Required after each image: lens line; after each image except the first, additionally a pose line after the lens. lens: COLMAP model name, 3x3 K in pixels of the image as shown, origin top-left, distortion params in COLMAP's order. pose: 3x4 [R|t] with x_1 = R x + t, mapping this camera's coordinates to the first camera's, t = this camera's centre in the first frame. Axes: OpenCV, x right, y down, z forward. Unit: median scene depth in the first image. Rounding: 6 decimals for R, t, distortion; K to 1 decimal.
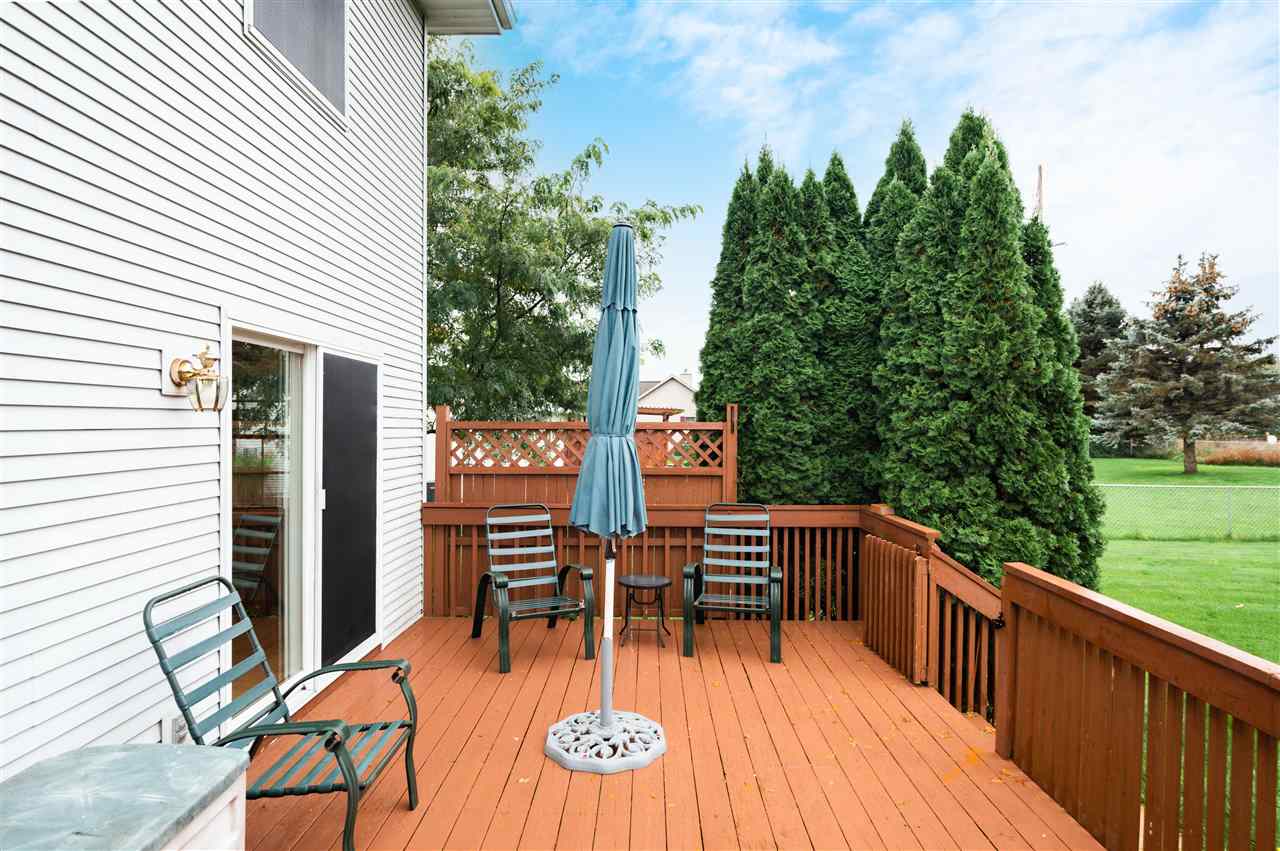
lens RADIAL K [[704.4, 0, 640.0], [0, 704.4, 425.5], [0, 0, 1]] dist [-0.000713, -0.000139]
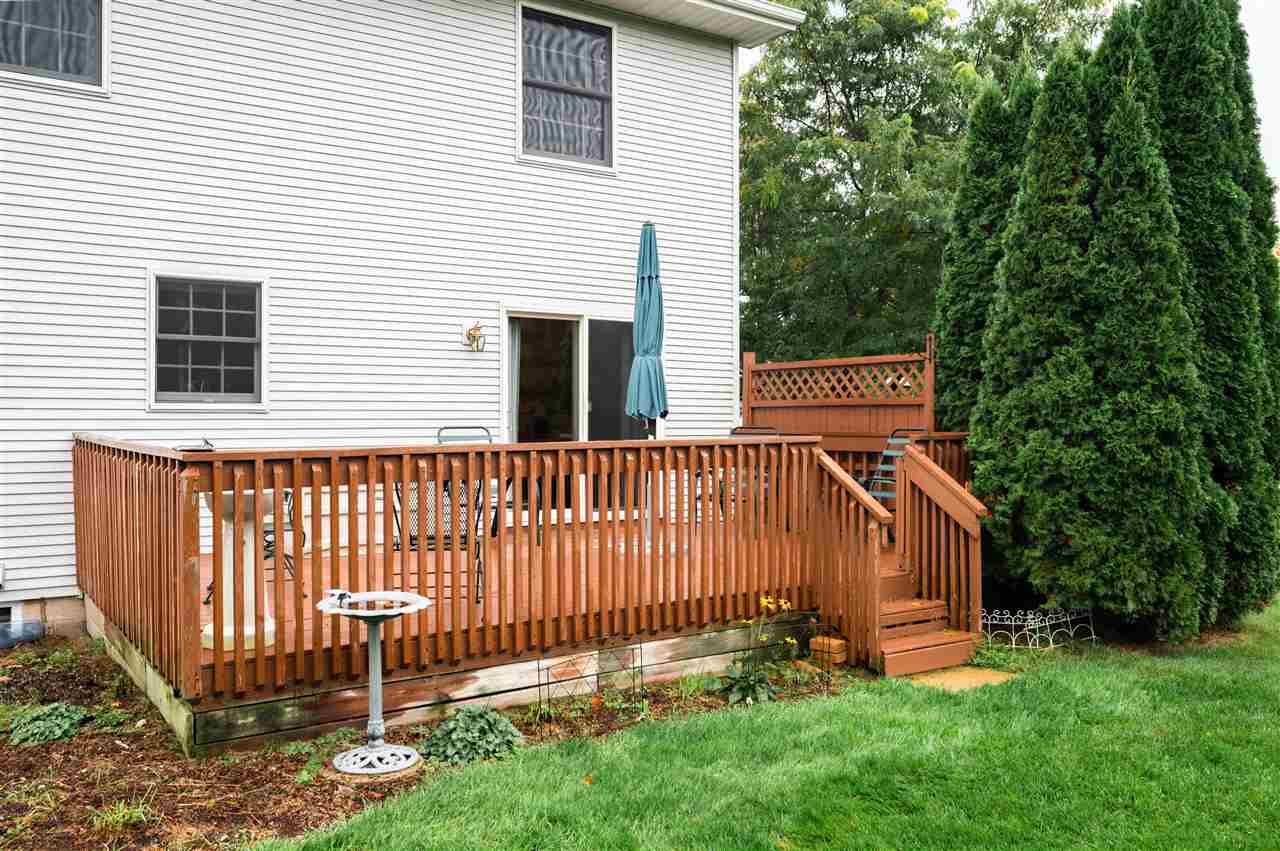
lens RADIAL K [[1050.8, 0, 640.0], [0, 1050.8, 425.5], [0, 0, 1]] dist [0.000259, -0.000169]
pose [[0.564839, 0.005683, -0.825181, 2.046193], [0.000091, 0.999976, 0.006949, 0.163008], [0.825201, -0.004000, 0.564825, -0.377149]]
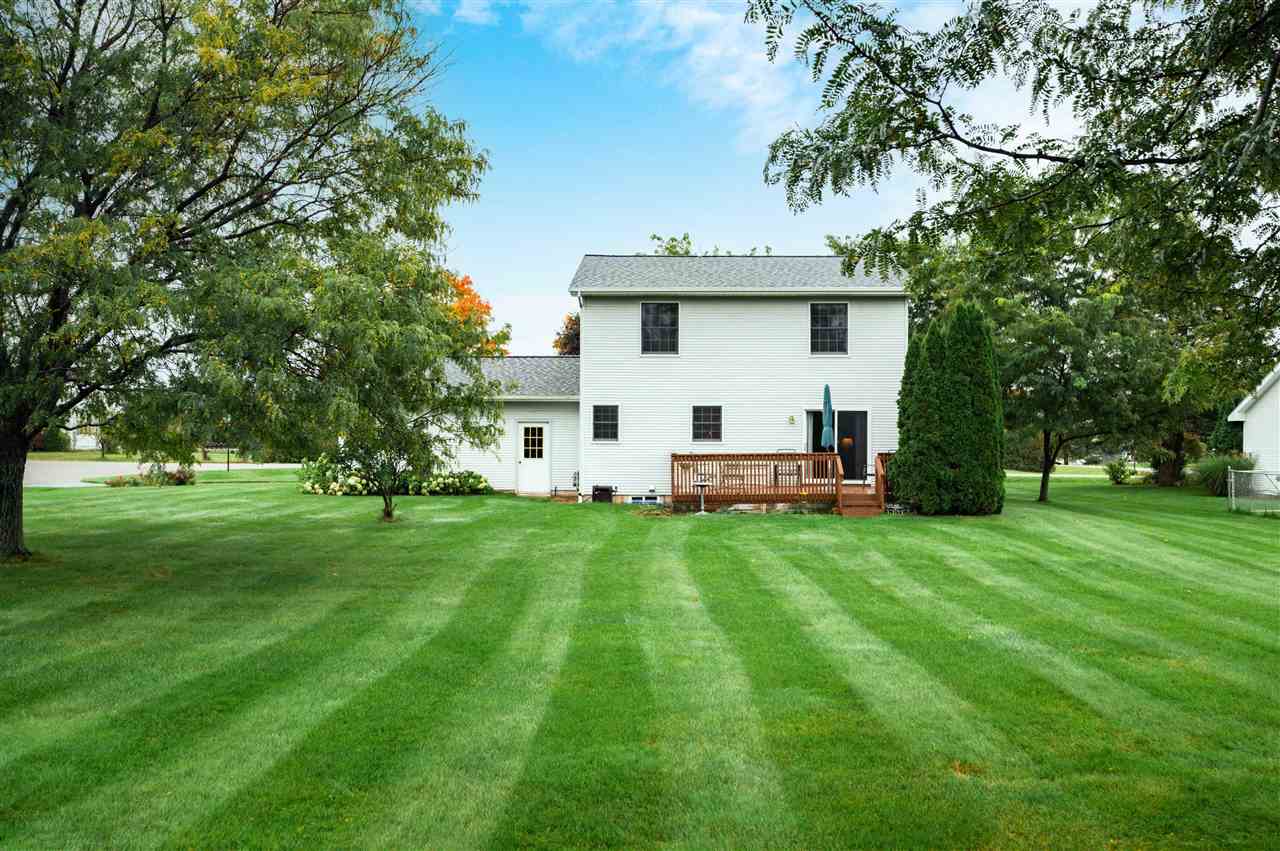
lens RADIAL K [[1119.4, 0, 640.0], [0, 1119.4, 425.5], [0, 0, 1]] dist [-0.000241, -0.000070]
pose [[-0.033195, -0.018582, -0.999276, 8.180253], [-0.004497, 0.999820, -0.018443, 0.162482], [0.999439, 0.003881, -0.033272, -0.060503]]
